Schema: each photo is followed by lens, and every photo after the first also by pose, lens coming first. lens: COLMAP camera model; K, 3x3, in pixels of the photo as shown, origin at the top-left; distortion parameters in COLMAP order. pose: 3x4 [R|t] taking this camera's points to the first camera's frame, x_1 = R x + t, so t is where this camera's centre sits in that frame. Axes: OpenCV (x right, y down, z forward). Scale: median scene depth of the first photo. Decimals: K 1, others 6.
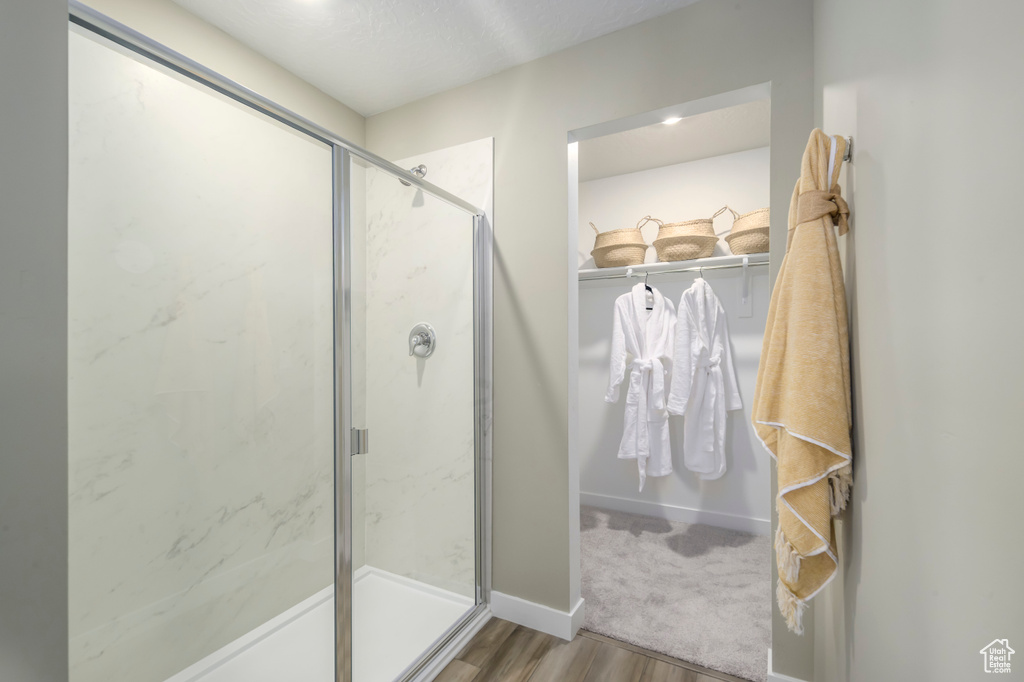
lens RADIAL K [[447.6, 0, 510.3], [0, 447.6, 344.6], [0, 0, 1]] dist [0.013134, 0.000626]
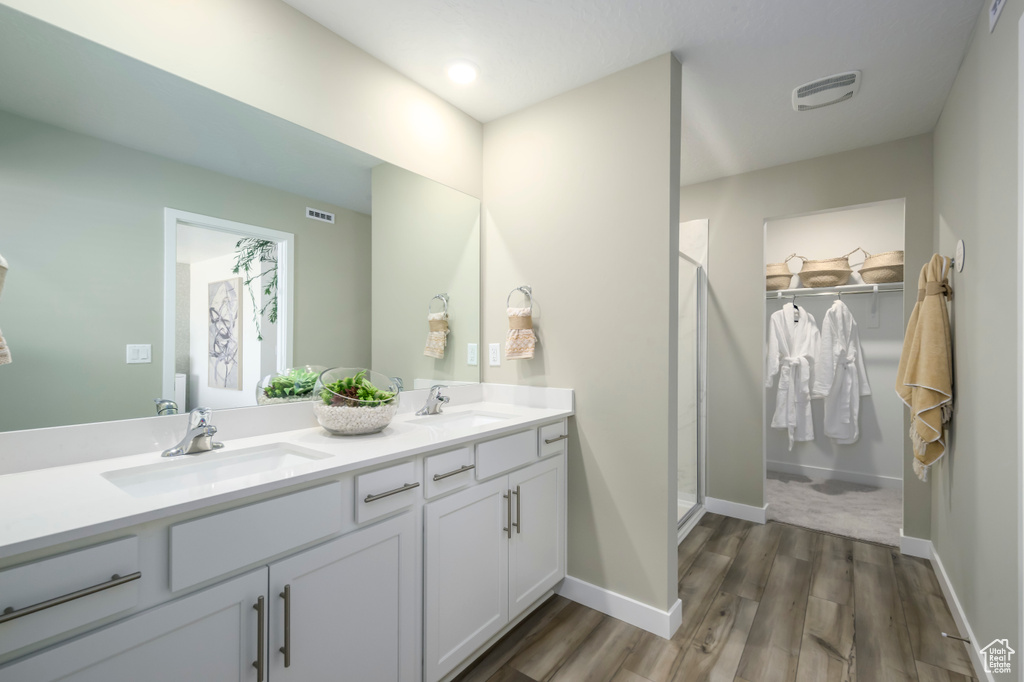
lens RADIAL K [[447.6, 0, 510.3], [0, 447.6, 341.2], [0, 0, 1]] dist [0.013134, 0.000626]
pose [[0.988794, 0.011470, -0.148845, -0.491372], [-0.012278, 0.999914, -0.004512, -0.001751], [0.148780, 0.006289, 0.988850, -0.704353]]
